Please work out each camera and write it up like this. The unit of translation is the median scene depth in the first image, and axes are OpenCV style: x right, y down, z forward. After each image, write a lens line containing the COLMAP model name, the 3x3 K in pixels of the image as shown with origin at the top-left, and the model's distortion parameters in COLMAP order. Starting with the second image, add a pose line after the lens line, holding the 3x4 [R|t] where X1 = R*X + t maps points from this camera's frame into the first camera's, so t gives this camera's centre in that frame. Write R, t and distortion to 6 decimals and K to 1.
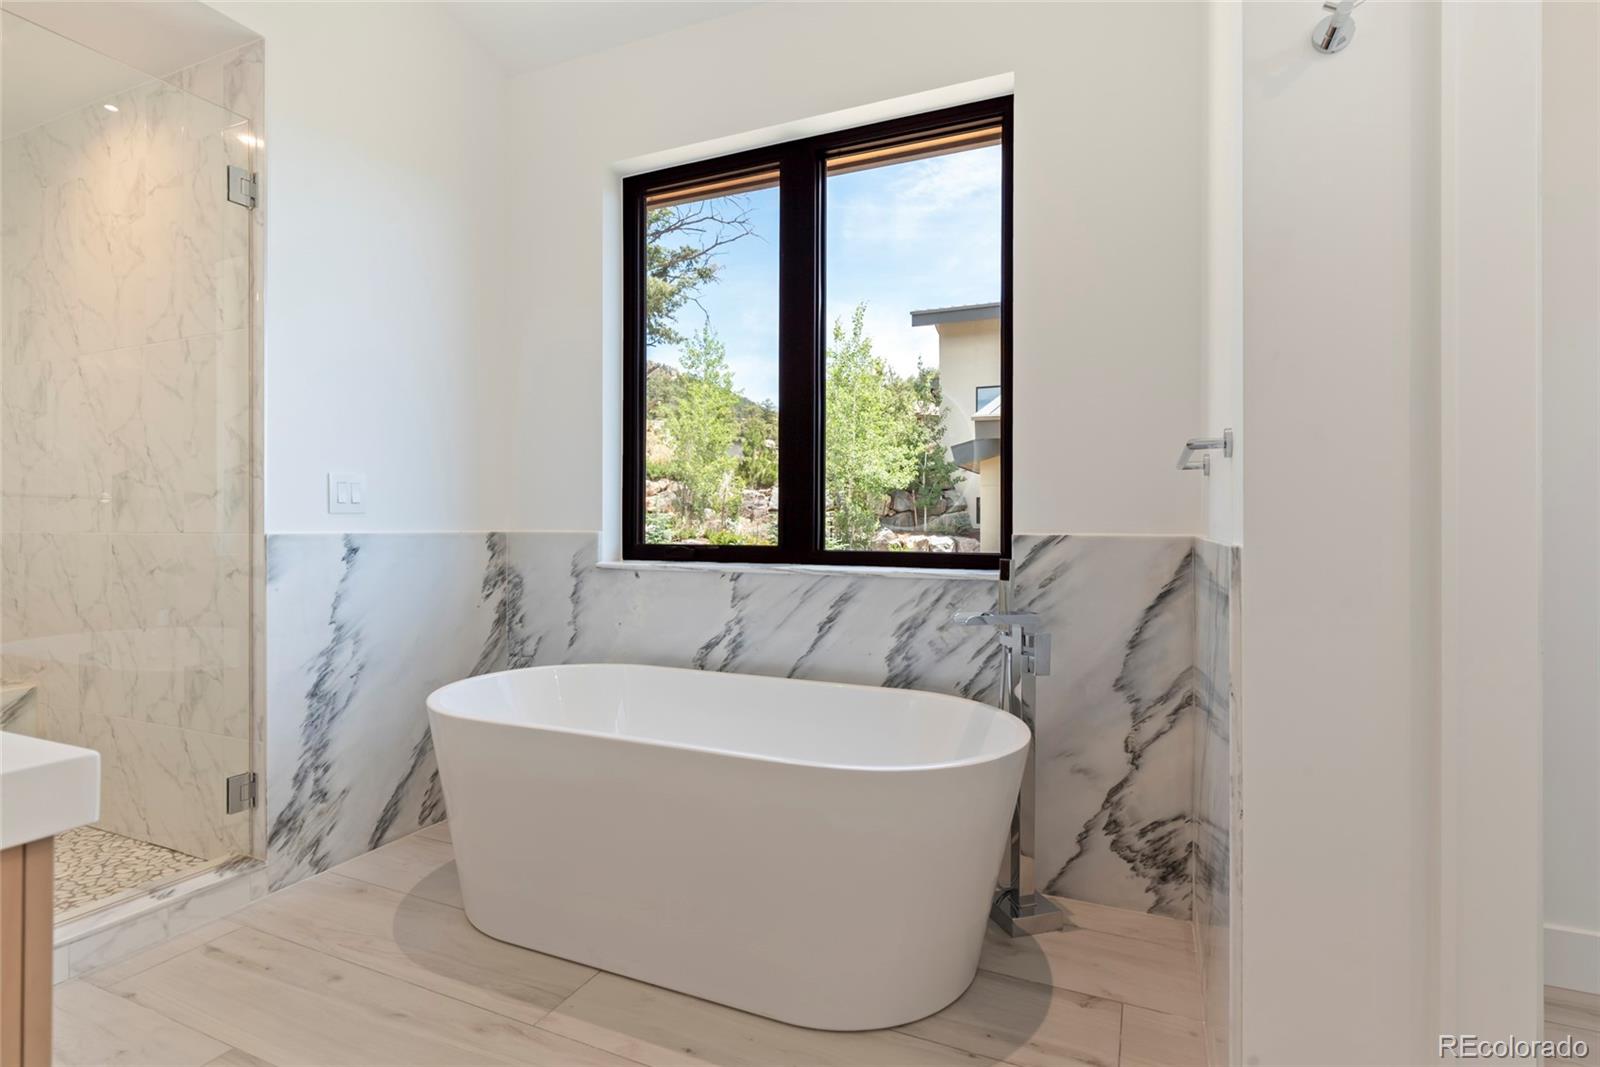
lens RADIAL K [[780.3, 0, 798.9], [0, 780.3, 523.6], [0, 0, 1]] dist [0.000701, 0.000118]
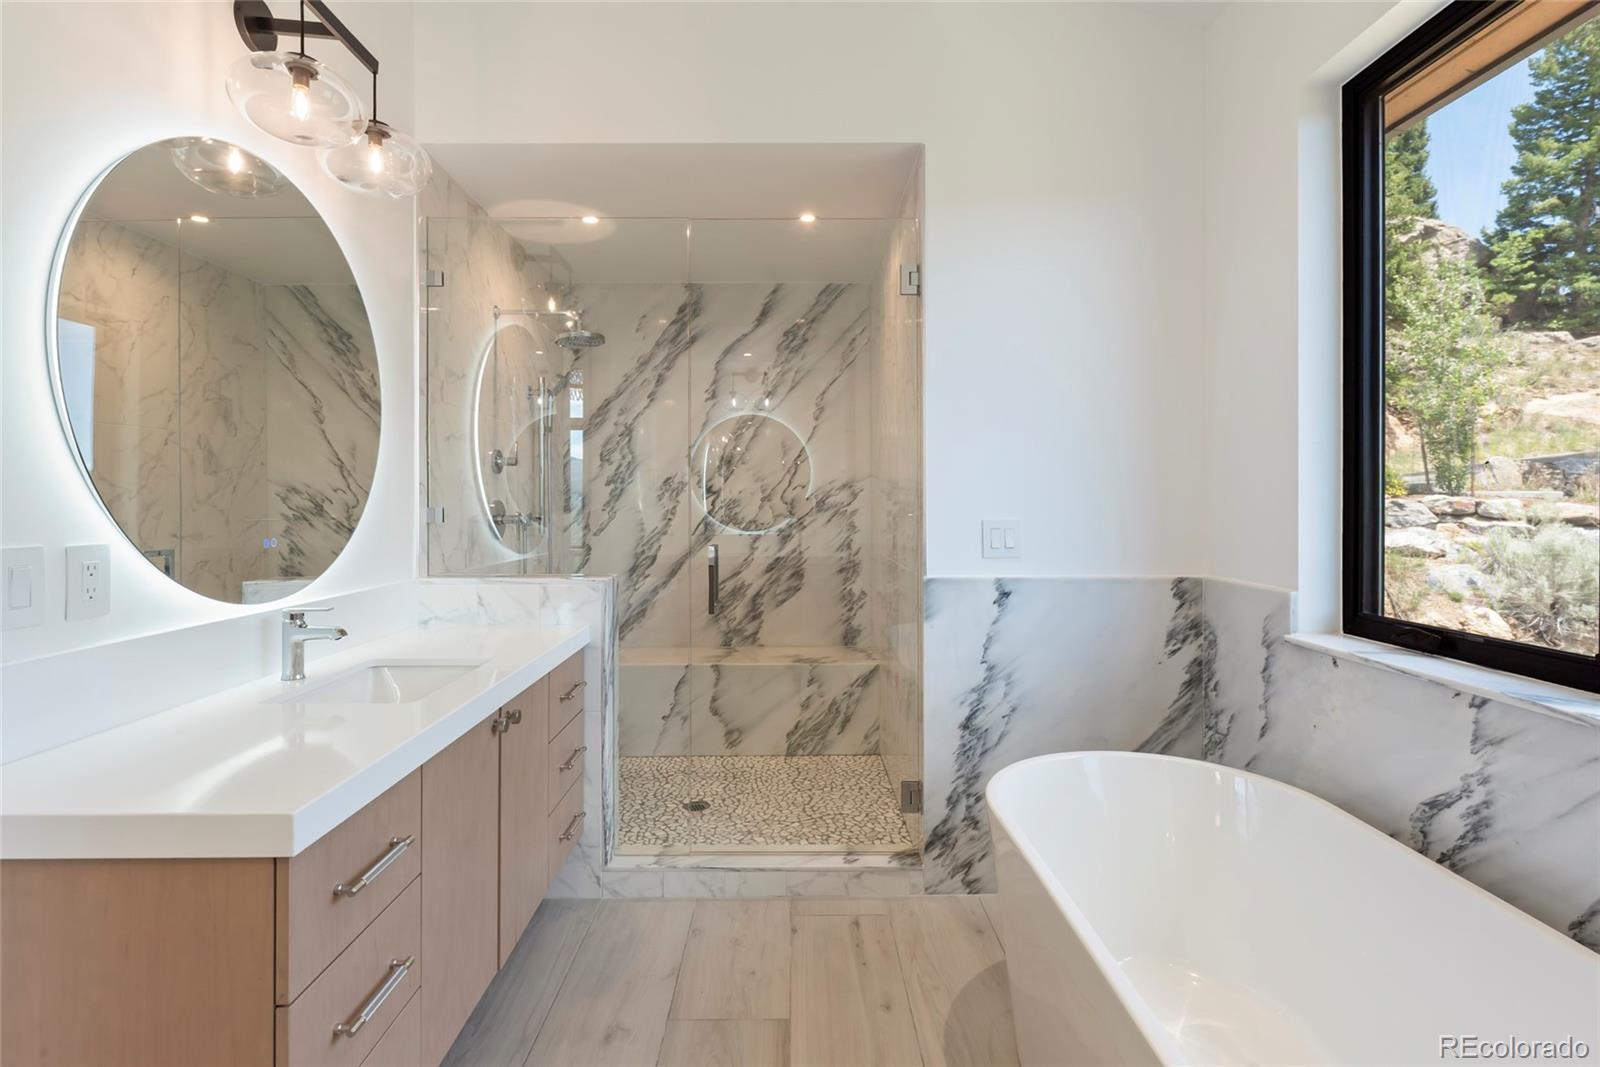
lens RADIAL K [[785.5, 0, 806.4], [0, 785.5, 503.1], [0, 0, 1]] dist [0.001293, 0.000399]
pose [[0.418271, 0.000559, -0.908322, 0.263357], [0.003128, 0.999993, 0.002056, -0.089988], [0.908317, -0.003701, 0.418266, 0.334252]]
